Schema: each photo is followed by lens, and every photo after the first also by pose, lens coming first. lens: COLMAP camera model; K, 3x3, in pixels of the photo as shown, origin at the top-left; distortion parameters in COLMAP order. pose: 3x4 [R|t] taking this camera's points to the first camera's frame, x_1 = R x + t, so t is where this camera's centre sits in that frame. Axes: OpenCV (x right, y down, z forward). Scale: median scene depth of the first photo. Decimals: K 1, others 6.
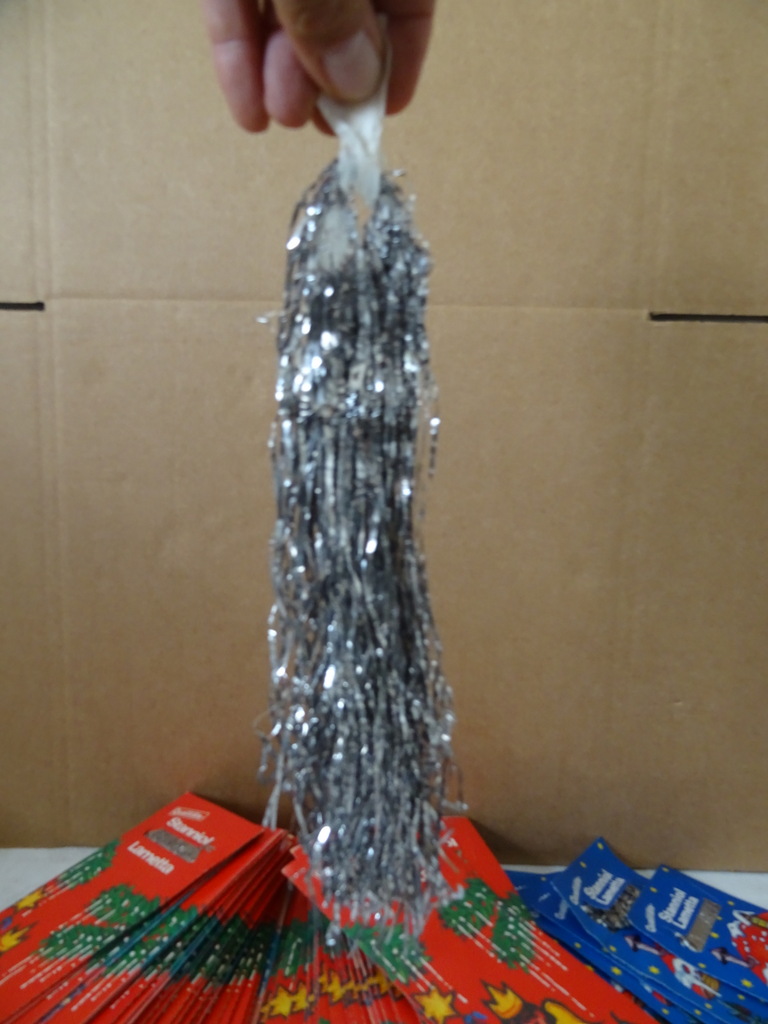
lens RADIAL K [[717.6, 0, 405.7], [0, 717.6, 513.0], [0, 0, 1]] dist [-0.009721, -0.002197]
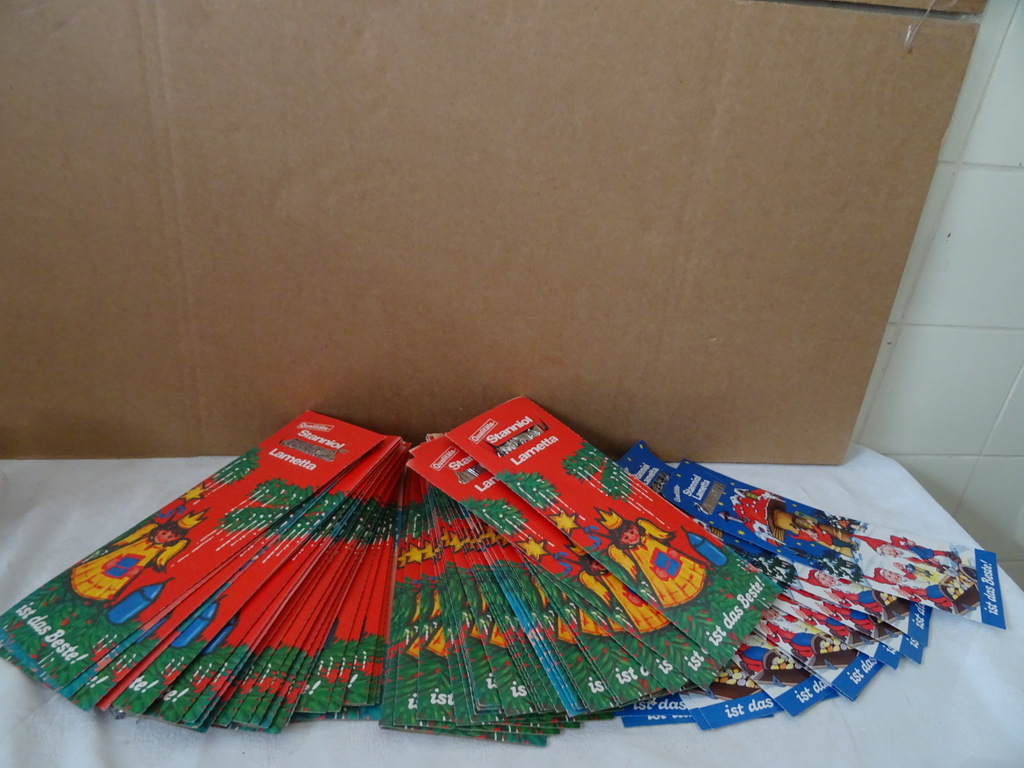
lens RADIAL K [[717.6, 0, 512.0], [0, 717.6, 384.0], [0, 0, 1]] dist [-0.009721, -0.002197]
pose [[0.990096, -0.005427, 0.140290, -0.155418], [-0.039111, 0.949035, 0.312733, -0.039917], [-0.134838, -0.315123, 0.939423, -0.164439]]
